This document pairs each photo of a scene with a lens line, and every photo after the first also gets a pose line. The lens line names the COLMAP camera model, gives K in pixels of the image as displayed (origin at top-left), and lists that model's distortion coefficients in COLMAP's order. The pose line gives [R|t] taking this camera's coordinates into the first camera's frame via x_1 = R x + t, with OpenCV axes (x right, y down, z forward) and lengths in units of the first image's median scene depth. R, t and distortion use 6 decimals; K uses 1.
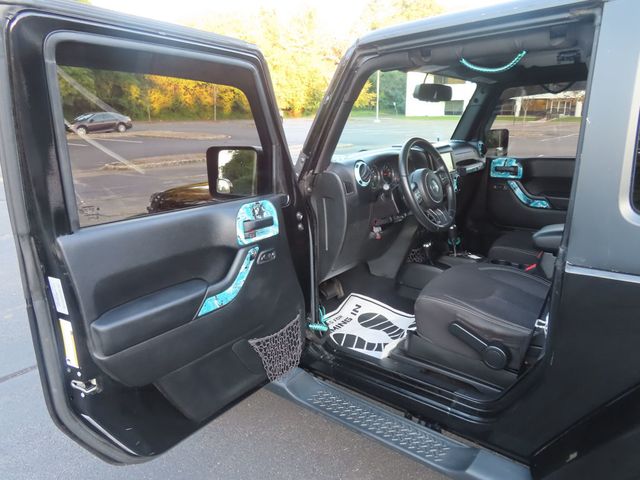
lens RADIAL K [[454.3, 0, 316.7], [0, 454.3, 238.1], [0, 0, 1]] dist [-0.005469, 0.000809]
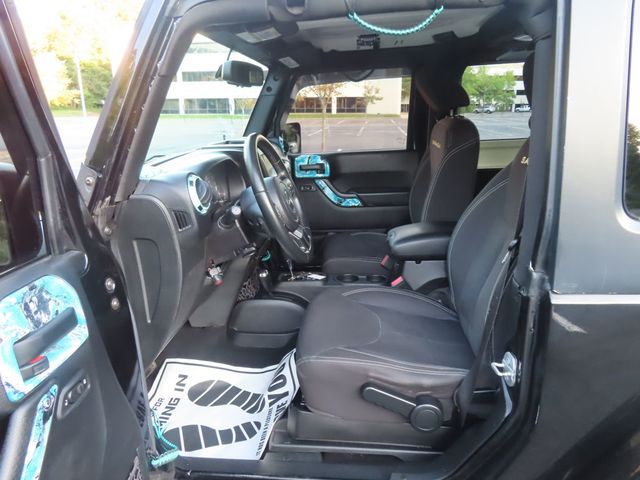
lens RADIAL K [[454.3, 0, 316.7], [0, 454.3, 238.1], [0, 0, 1]] dist [-0.005469, 0.000809]
pose [[0.830682, -0.154716, 0.534817, -0.084809], [0.153179, 0.987050, 0.047624, -0.068315], [-0.535260, 0.042363, 0.843625, 0.304927]]
